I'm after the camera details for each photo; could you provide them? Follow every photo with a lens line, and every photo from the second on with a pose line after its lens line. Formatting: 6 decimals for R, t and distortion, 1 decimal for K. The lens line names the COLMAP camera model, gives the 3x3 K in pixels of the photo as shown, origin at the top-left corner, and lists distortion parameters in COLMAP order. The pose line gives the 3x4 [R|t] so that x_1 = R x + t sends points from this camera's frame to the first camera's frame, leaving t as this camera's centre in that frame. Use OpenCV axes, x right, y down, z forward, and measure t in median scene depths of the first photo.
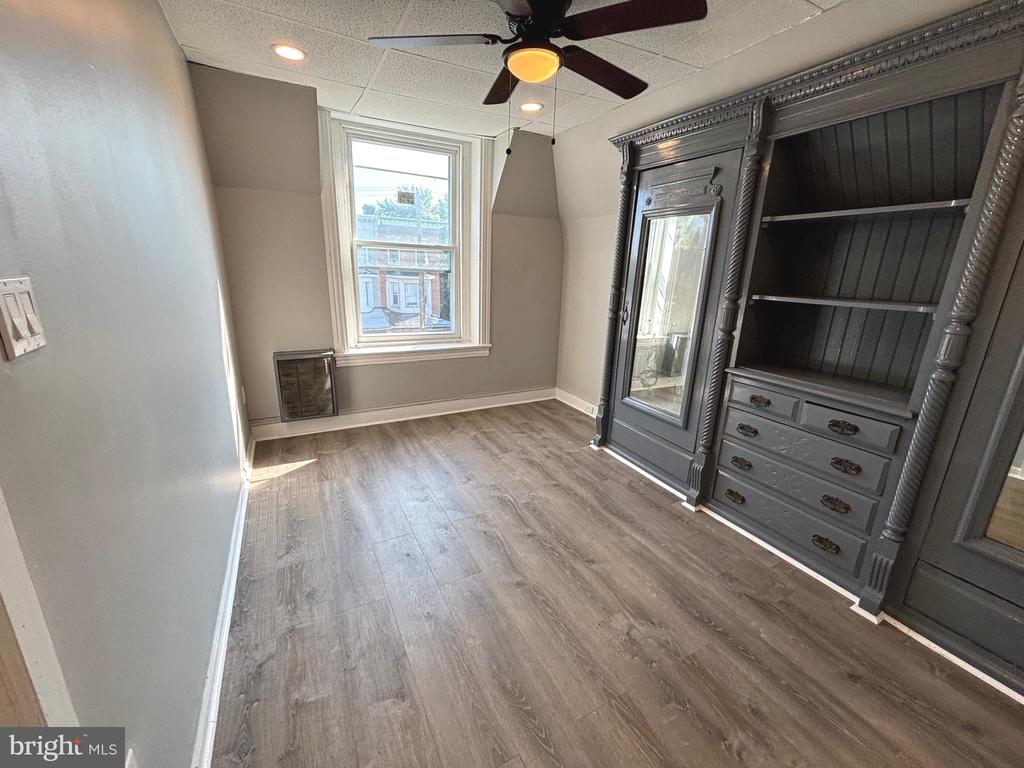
lens RADIAL K [[414.4, 0, 510.4], [0, 414.4, 383.8], [0, 0, 1]] dist [0.002886, 0.000538]
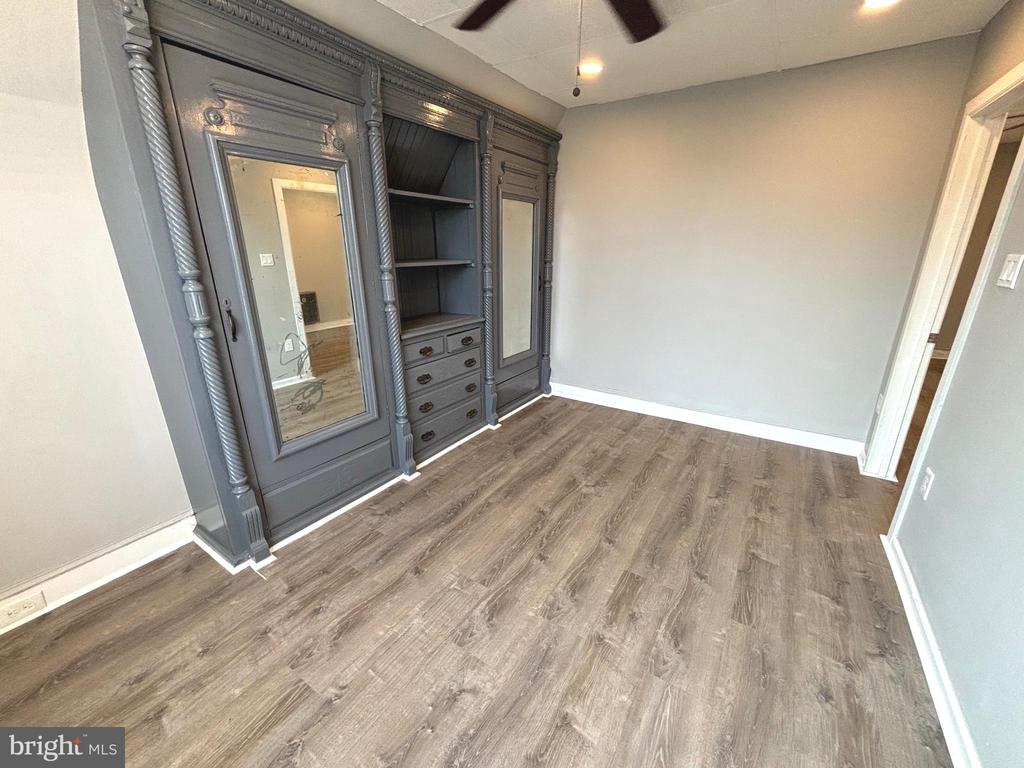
lens RADIAL K [[414.4, 0, 510.4], [0, 414.4, 383.8], [0, 0, 1]] dist [0.002886, 0.000538]
pose [[-0.488309, -0.302787, 0.818459, -0.528645], [0.220069, 0.864840, 0.451243, -0.361649], [-0.844467, 0.400464, -0.355675, 1.243081]]
